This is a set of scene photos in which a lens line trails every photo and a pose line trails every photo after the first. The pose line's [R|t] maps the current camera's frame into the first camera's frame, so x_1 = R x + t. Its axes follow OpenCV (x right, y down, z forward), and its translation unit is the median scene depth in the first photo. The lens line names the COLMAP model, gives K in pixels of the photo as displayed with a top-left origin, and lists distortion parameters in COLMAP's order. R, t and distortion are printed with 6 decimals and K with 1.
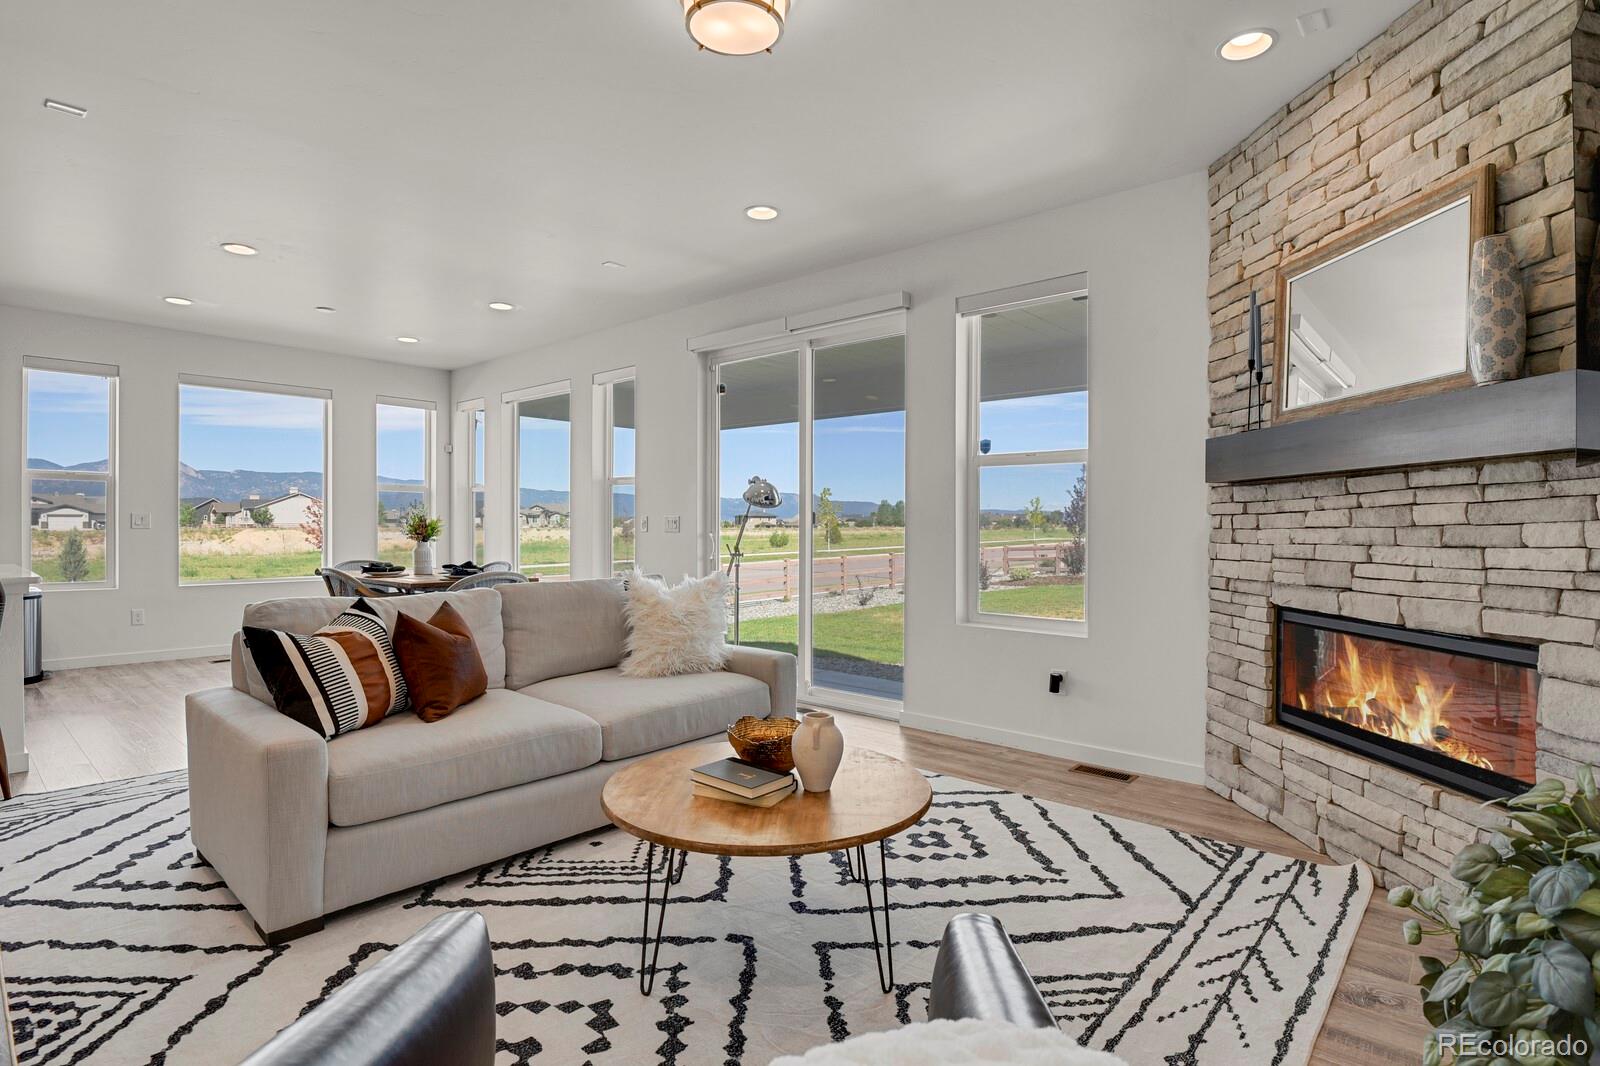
lens RADIAL K [[795.7, 0, 807.7], [0, 795.7, 531.2], [0, 0, 1]] dist [-0.026320, -0.001868]
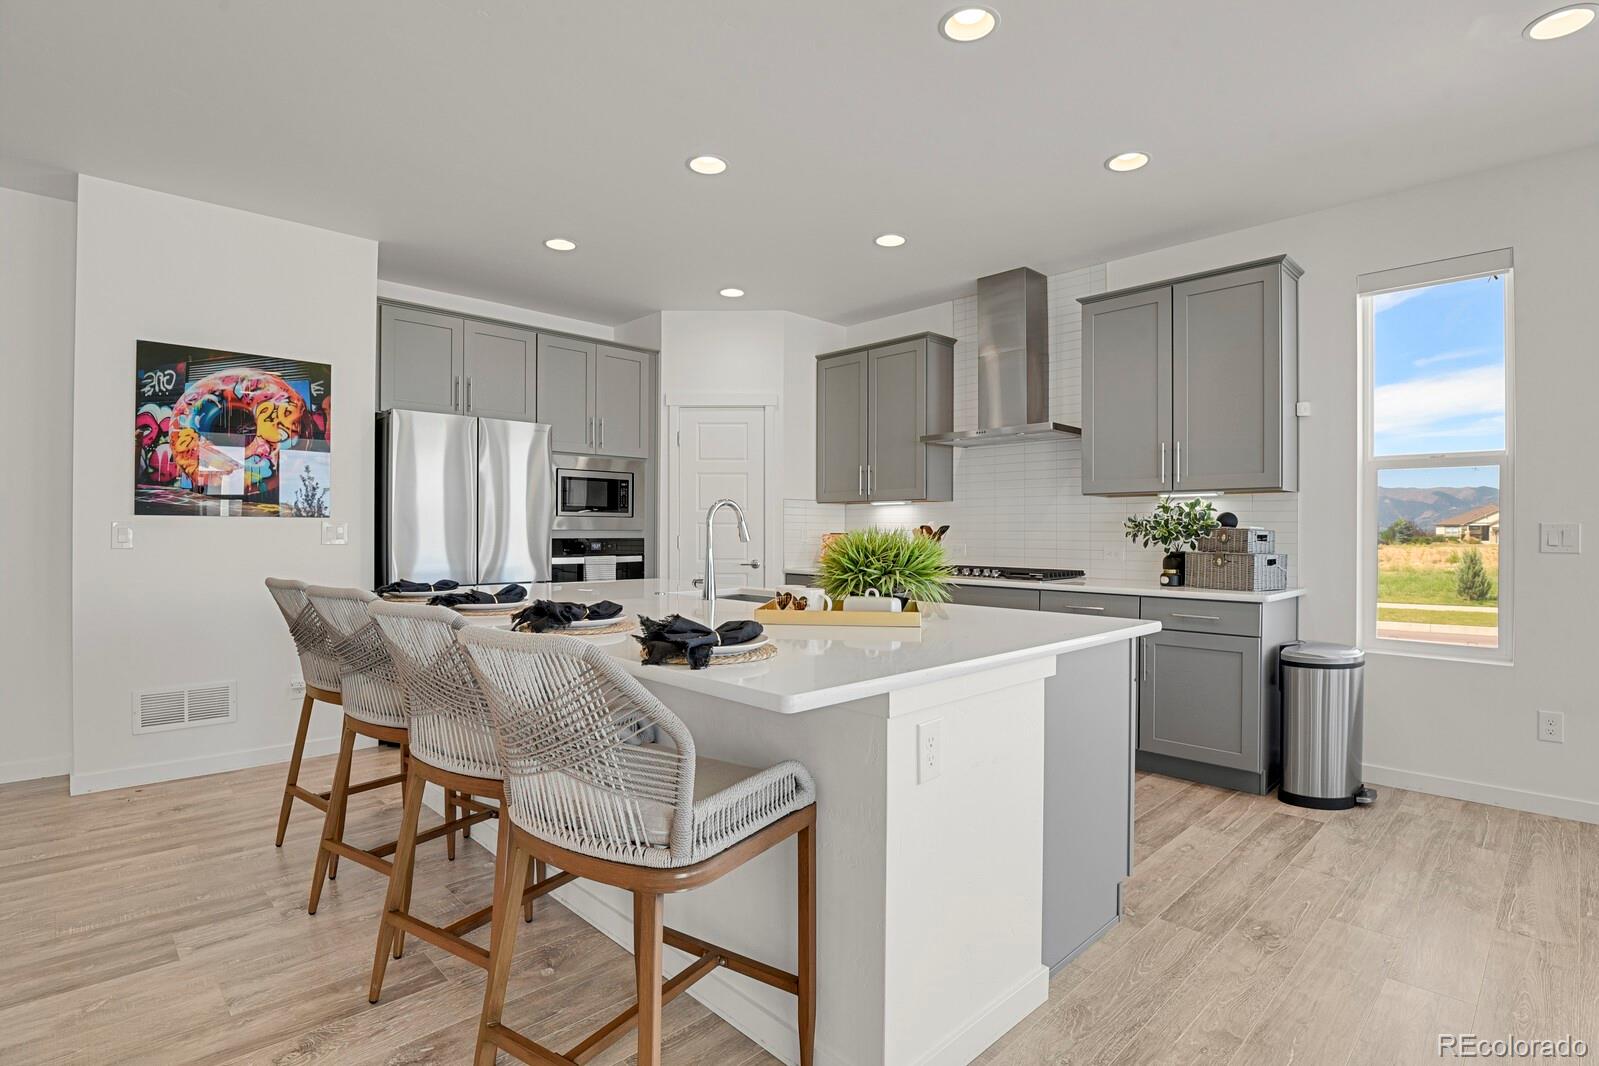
lens RADIAL K [[780.5, 0, 808.5], [0, 780.5, 532.0], [0, 0, 1]] dist [-0.025217, -0.003733]
pose [[-0.075619, -0.003630, -0.997130, -0.754176], [-0.010971, 0.999936, -0.002808, -0.024535], [0.997076, 0.010727, -0.075654, 1.273314]]
